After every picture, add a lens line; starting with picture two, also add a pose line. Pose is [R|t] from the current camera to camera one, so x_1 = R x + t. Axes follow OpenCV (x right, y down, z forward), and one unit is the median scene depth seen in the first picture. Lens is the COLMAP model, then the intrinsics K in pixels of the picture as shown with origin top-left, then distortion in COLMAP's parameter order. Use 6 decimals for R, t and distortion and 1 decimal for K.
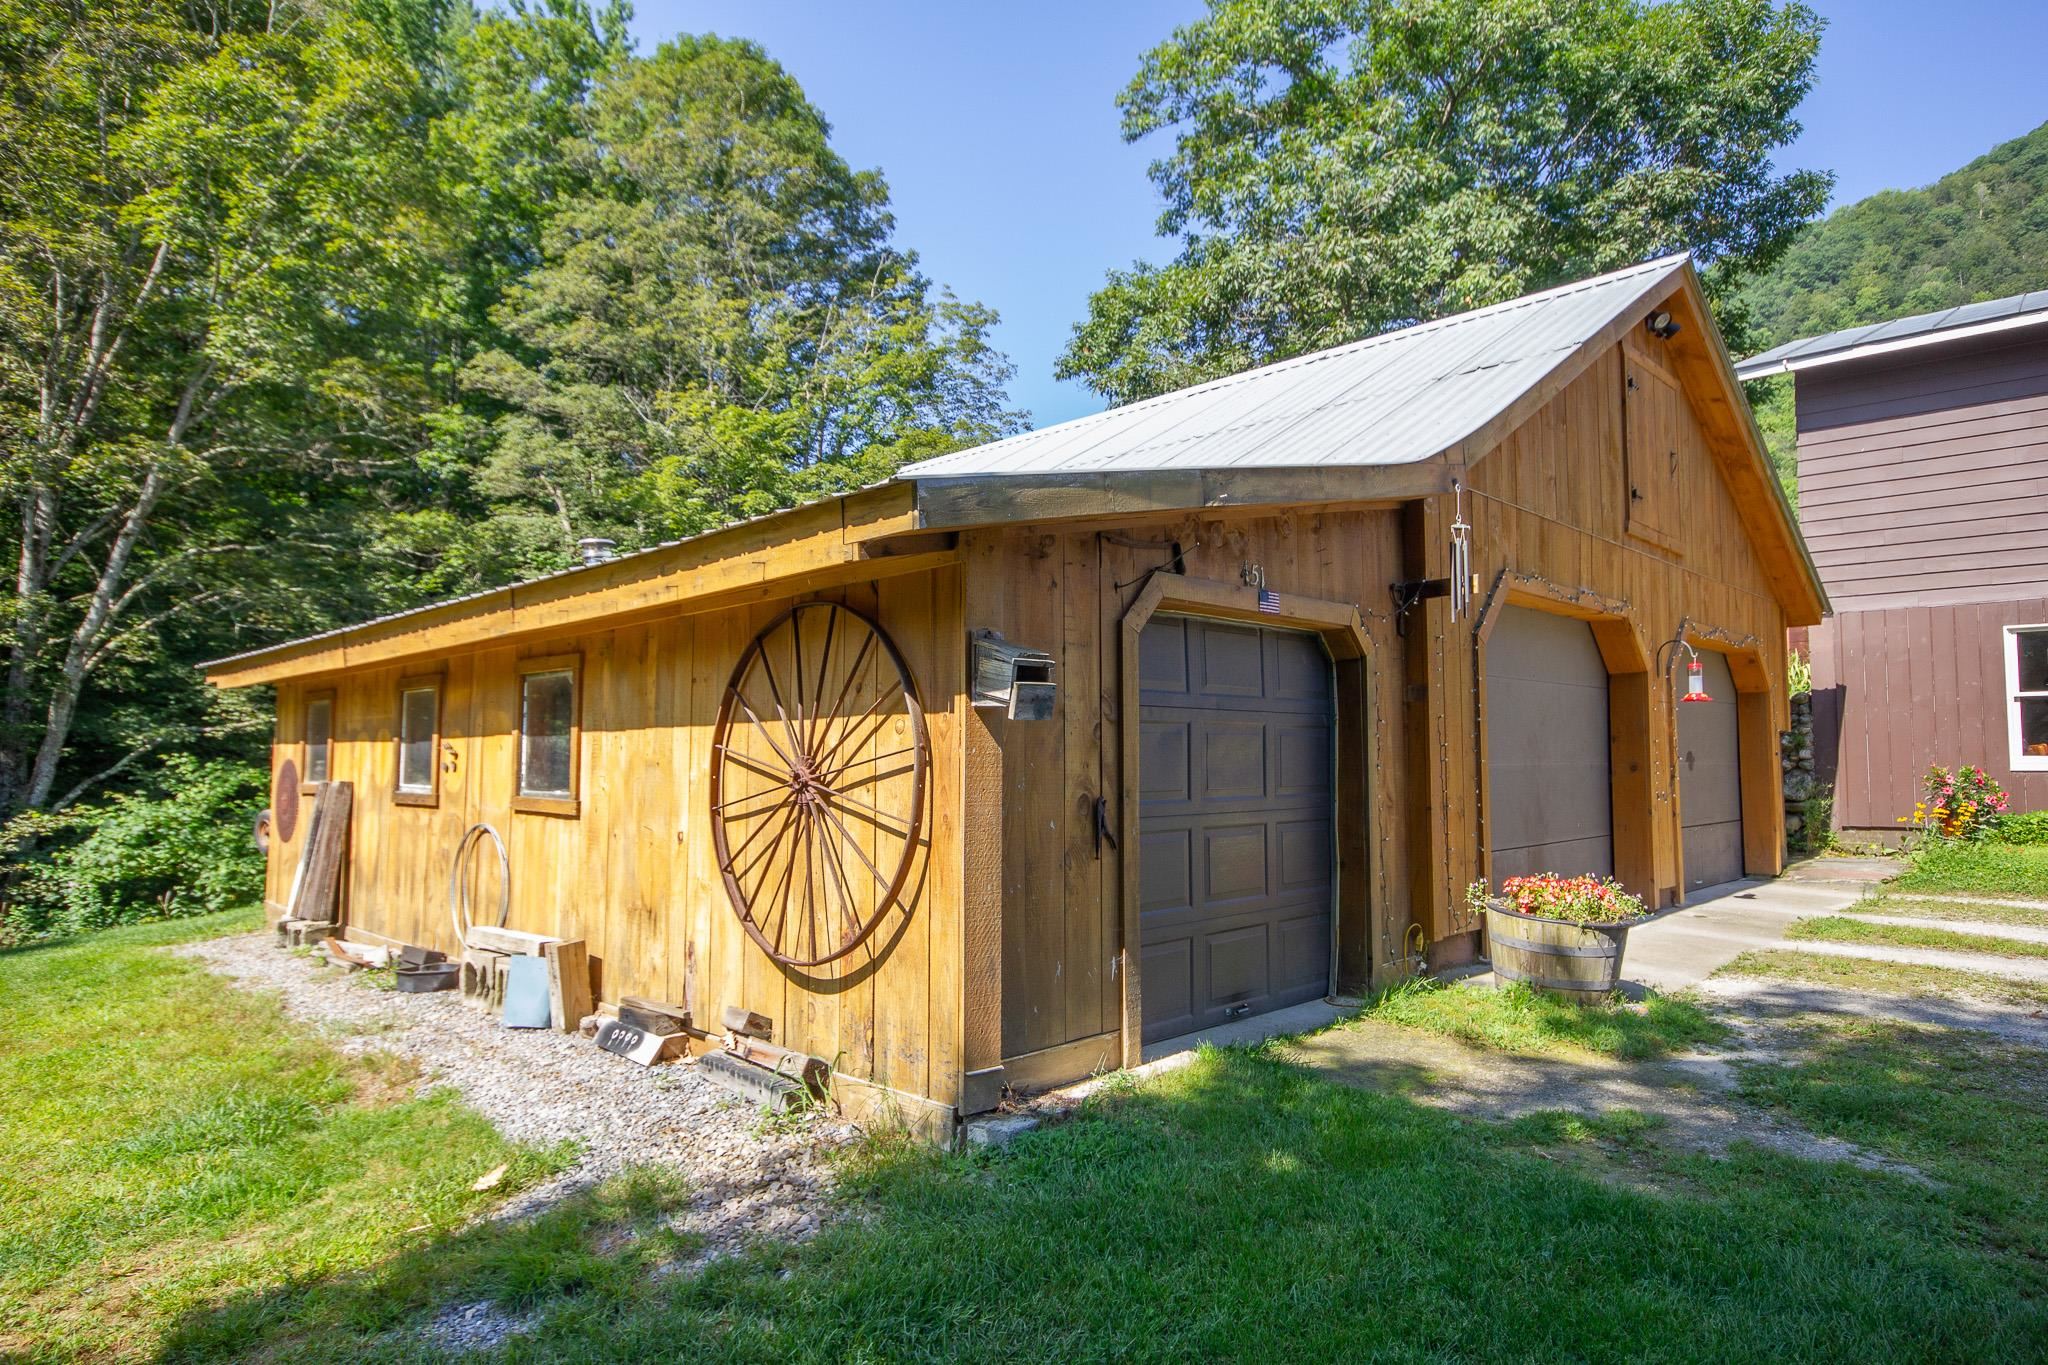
lens RADIAL K [[1163.4, 0, 1024.2], [0, 1163.4, 681.6], [0, 0, 1]] dist [-0.001274, -0.000098]
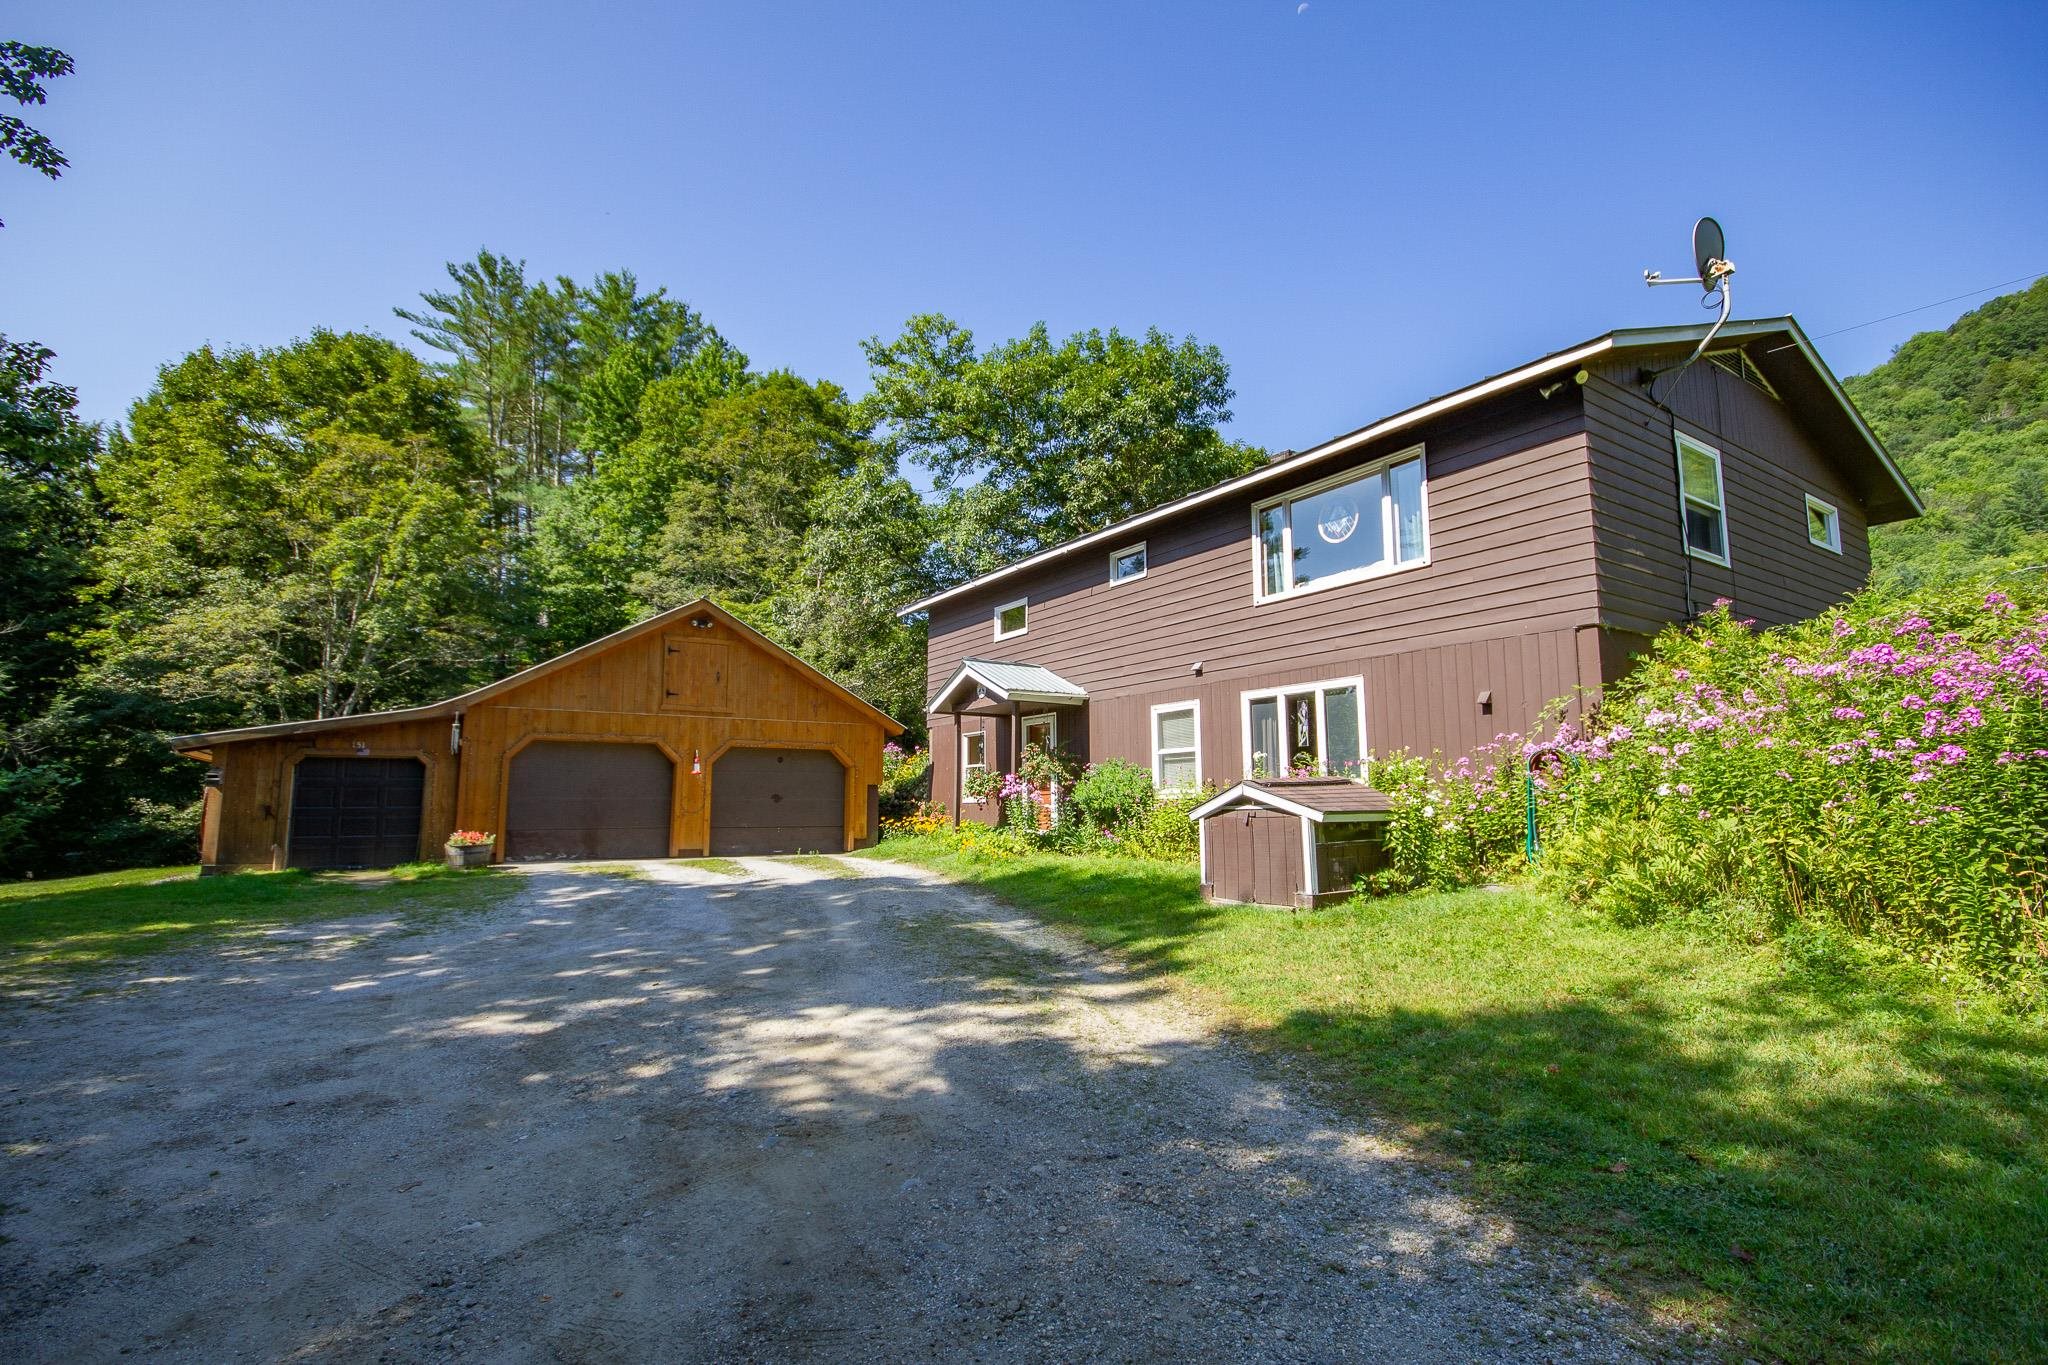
lens RADIAL K [[924.5, 0, 1024.8], [0, 924.5, 686.3], [0, 0, 1]] dist [-0.018023, -0.000212]
pose [[0.968305, -0.038047, -0.246855, 0.480224], [0.021376, 0.997327, -0.069865, -0.005070], [0.248853, 0.062374, 0.966531, -0.203934]]
